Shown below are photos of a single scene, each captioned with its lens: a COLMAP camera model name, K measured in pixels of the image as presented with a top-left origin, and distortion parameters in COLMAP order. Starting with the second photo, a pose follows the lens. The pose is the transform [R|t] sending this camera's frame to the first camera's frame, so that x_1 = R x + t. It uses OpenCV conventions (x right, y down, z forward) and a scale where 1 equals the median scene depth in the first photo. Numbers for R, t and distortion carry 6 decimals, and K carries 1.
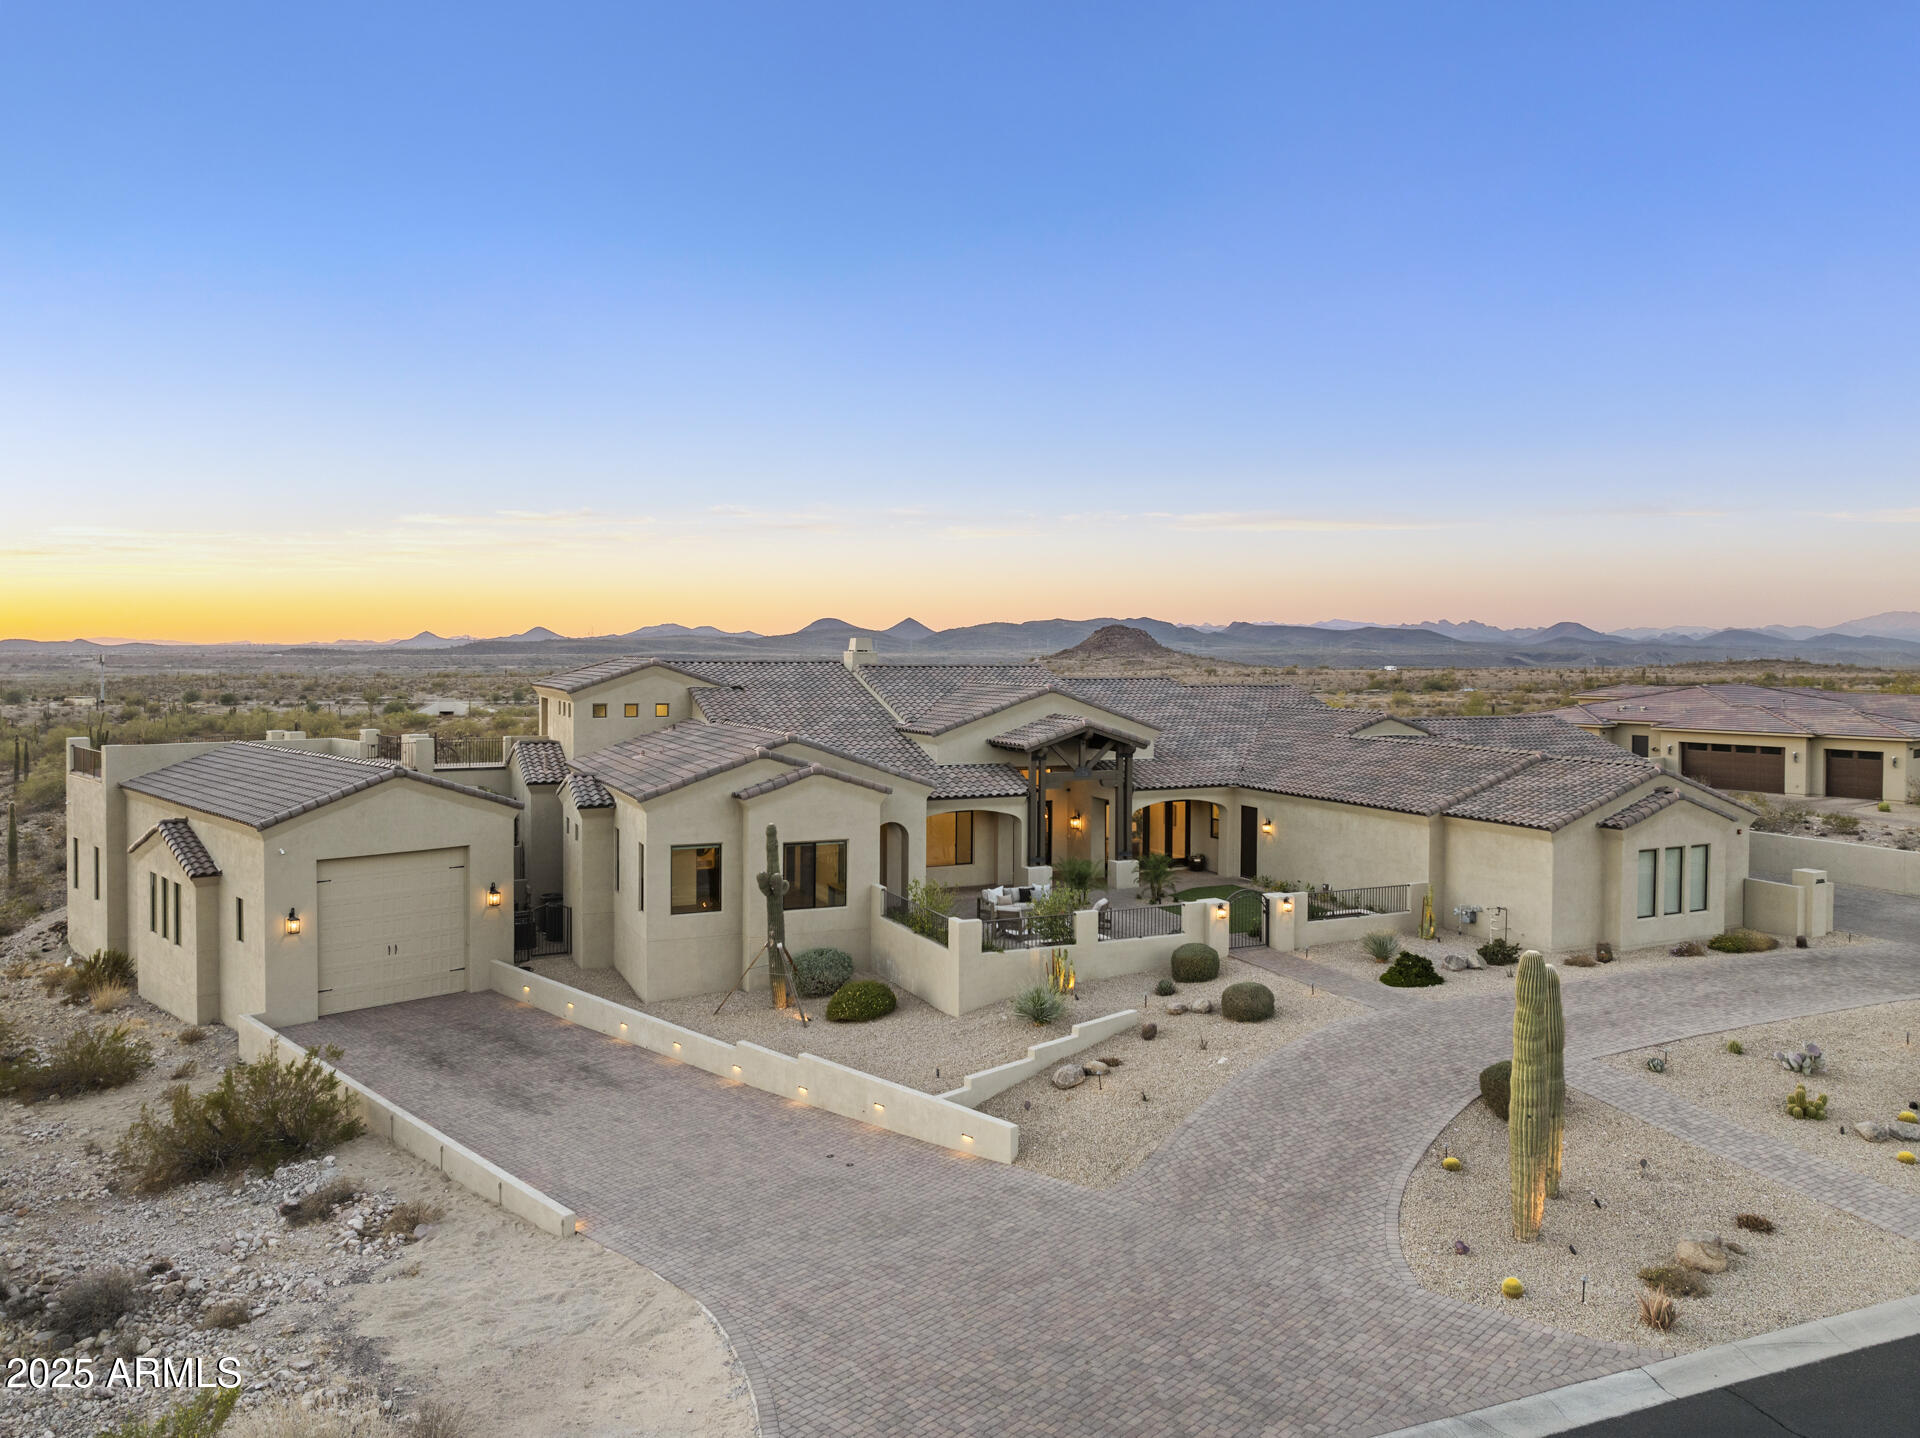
lens RADIAL K [[1363.0, 0, 960.6], [0, 1363.0, 665.6], [0, 0, 1]] dist [-0.036043, 0.004840]
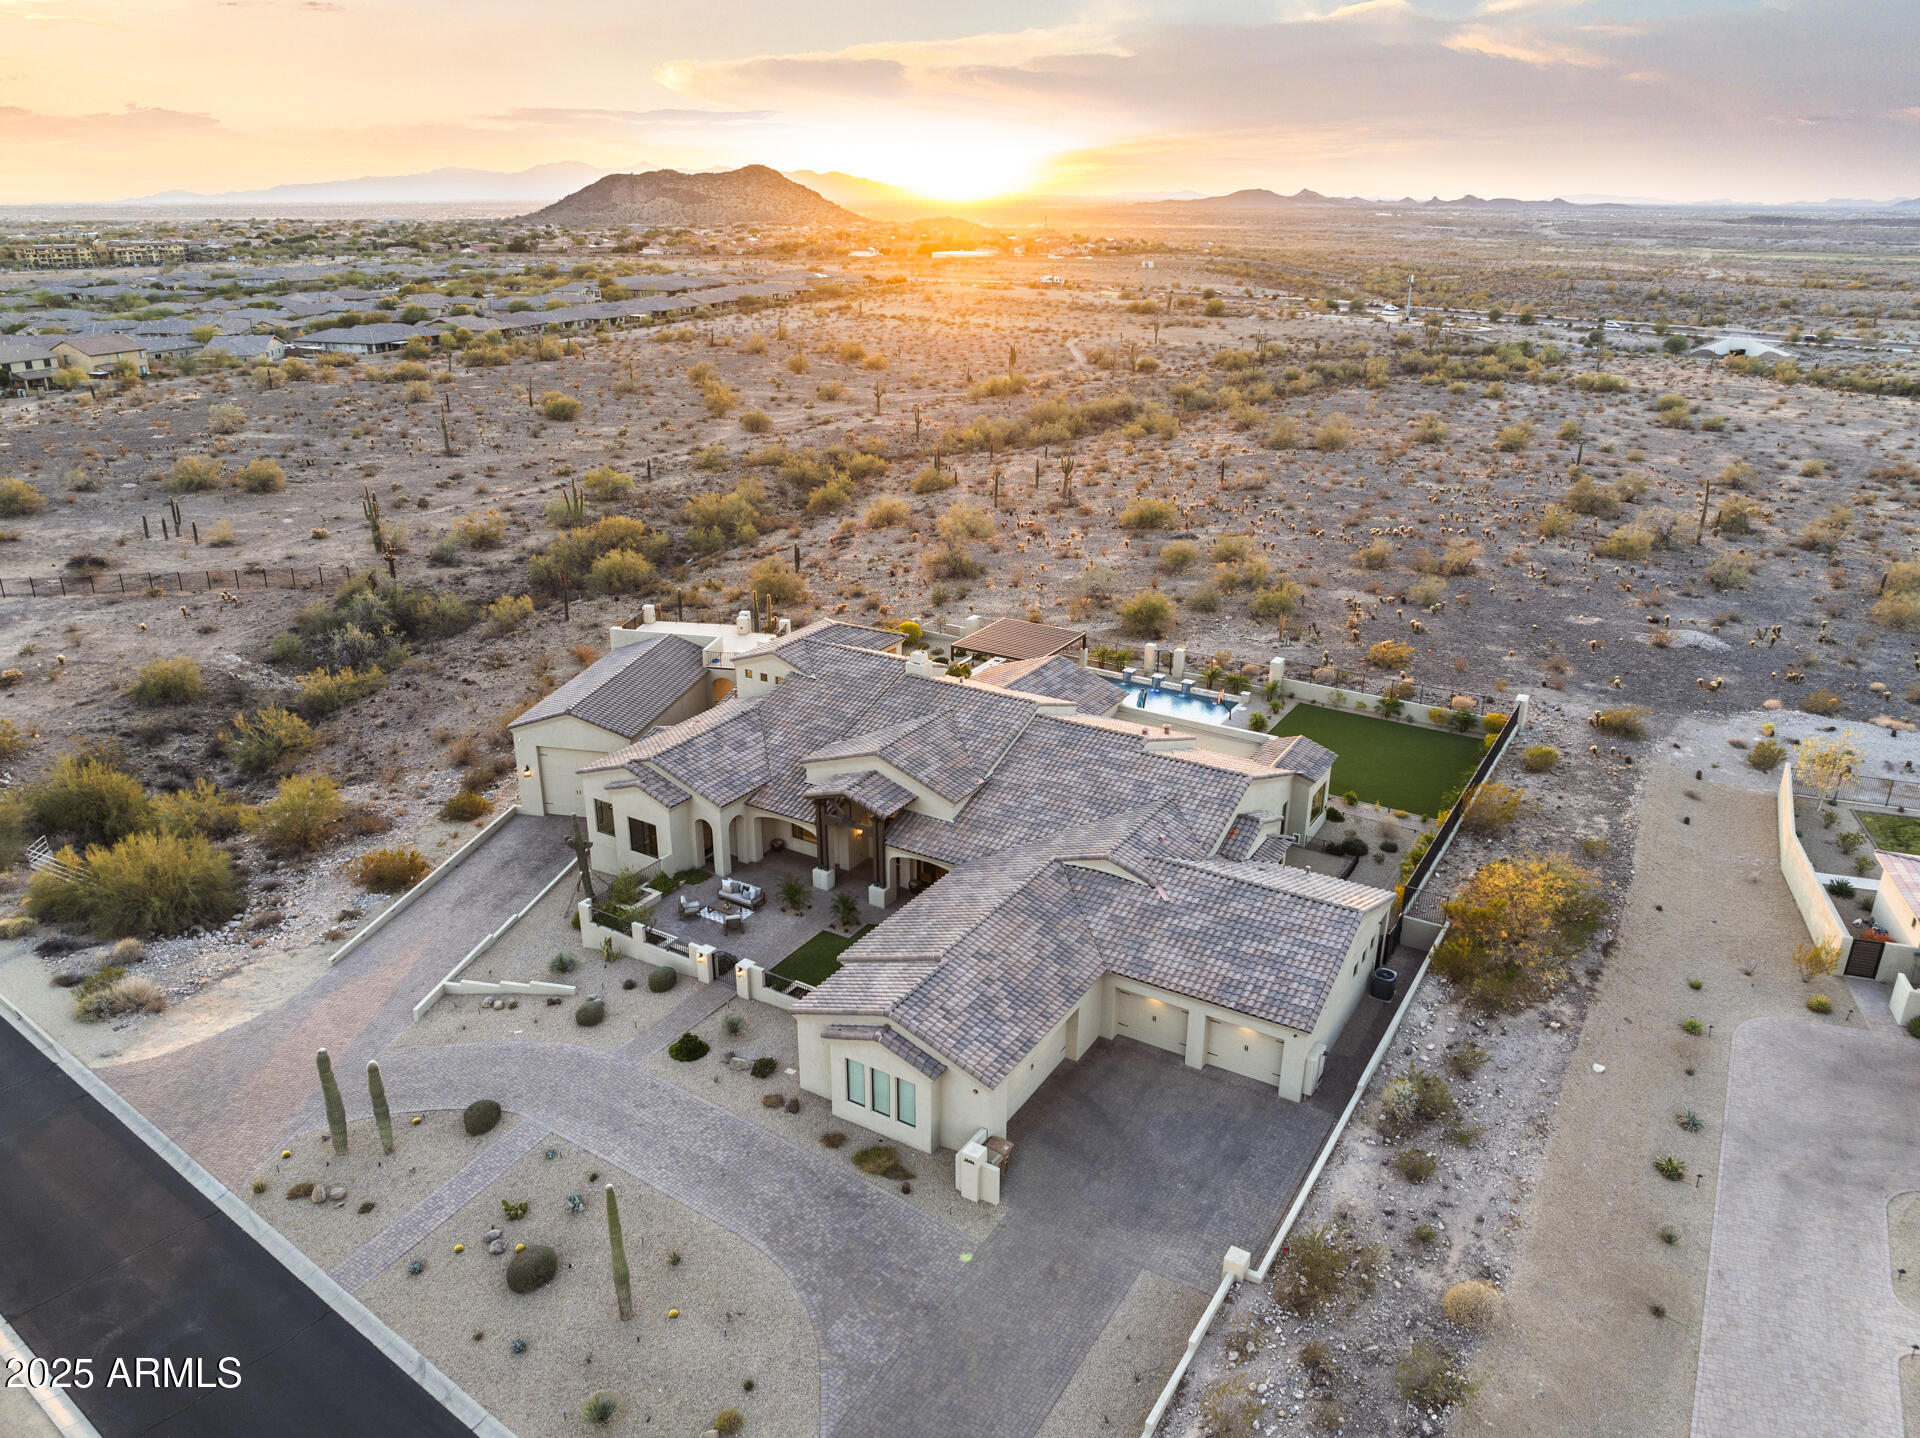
lens RADIAL K [[1339.4, 0, 965.0], [0, 1339.4, 720.8], [0, 0, 1]] dist [-0.039551, 0.007106]
pose [[0.557971, 0.301761, -0.773051, 1.284387], [-0.011449, 0.934255, 0.356423, -0.552517], [0.829781, -0.190023, 0.524742, 0.416133]]
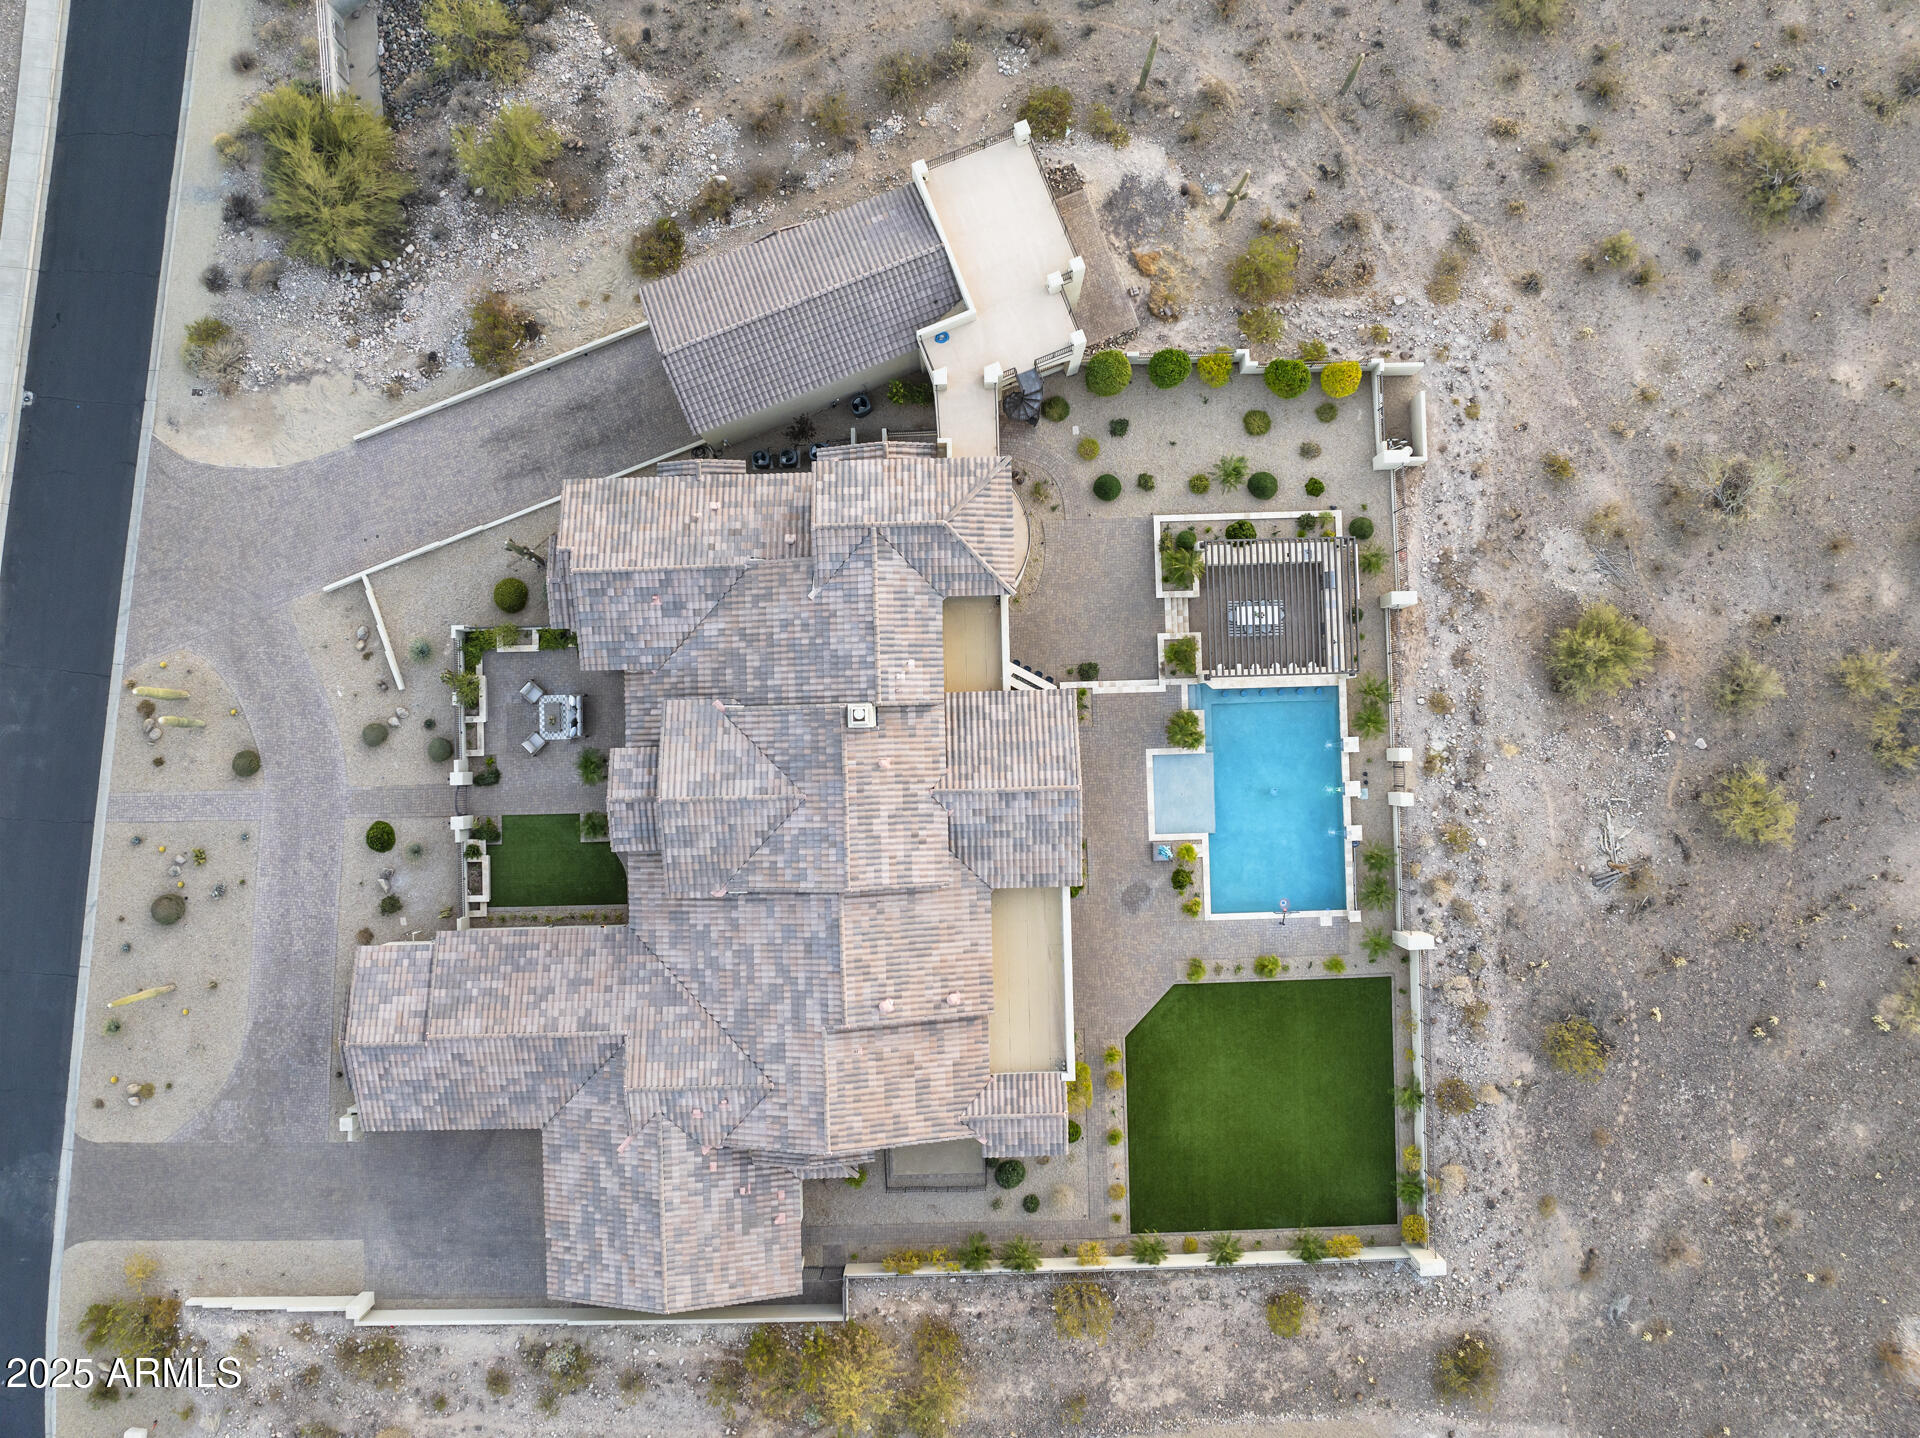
lens RADIAL K [[1348.8, 0, 965.8], [0, 1348.8, 711.9], [0, 0, 1]] dist [-0.037670, 0.005345]
pose [[-0.396782, 0.917476, -0.028323, -0.102634], [-0.012643, 0.025391, 0.999598, -1.425283], [0.917826, 0.396980, 0.001525, 1.377182]]
